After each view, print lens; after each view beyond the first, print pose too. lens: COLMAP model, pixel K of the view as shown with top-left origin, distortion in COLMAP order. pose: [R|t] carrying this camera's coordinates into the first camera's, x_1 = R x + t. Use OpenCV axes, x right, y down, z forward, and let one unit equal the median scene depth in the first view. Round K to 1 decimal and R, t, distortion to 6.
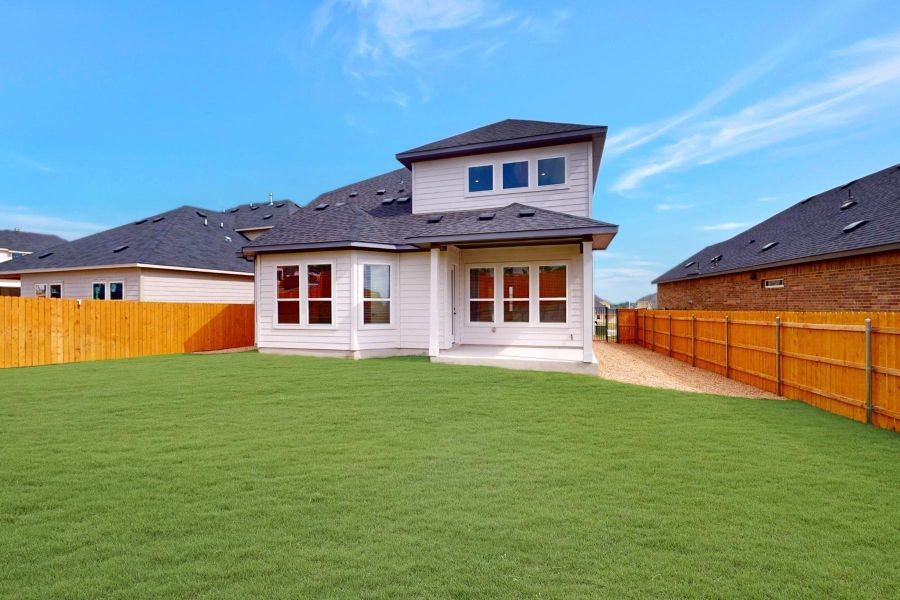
lens RADIAL K [[393.2, 0, 452.1], [0, 393.2, 300.6], [0, 0, 1]] dist [0.001248, -0.000961]
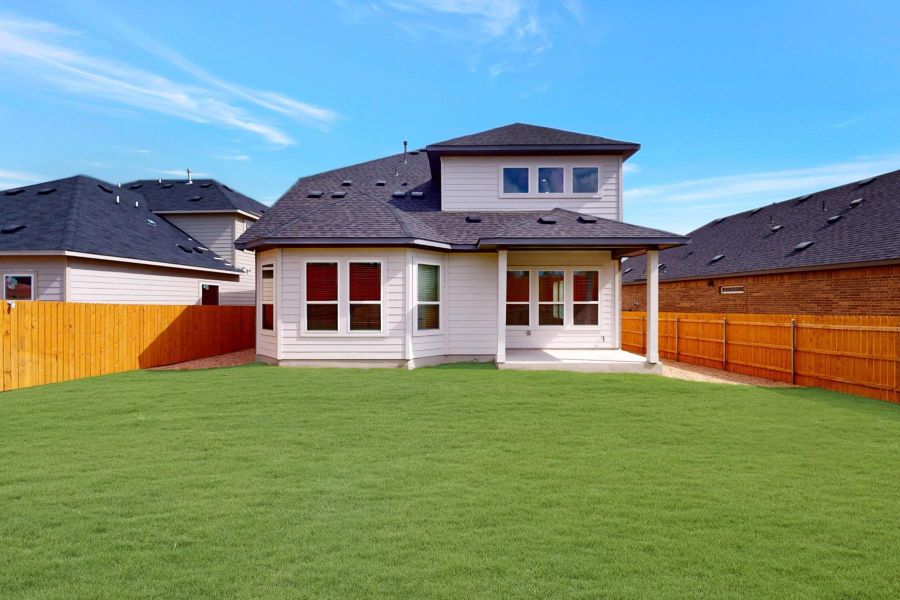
lens RADIAL K [[393.2, 0, 452.1], [0, 393.2, 300.6], [0, 0, 1]] dist [0.001248, -0.000961]
pose [[0.957729, 0.004830, 0.287633, -0.387706], [-0.006218, 0.999973, 0.003912, -0.010996], [-0.287606, -0.005535, 0.957733, 0.103152]]
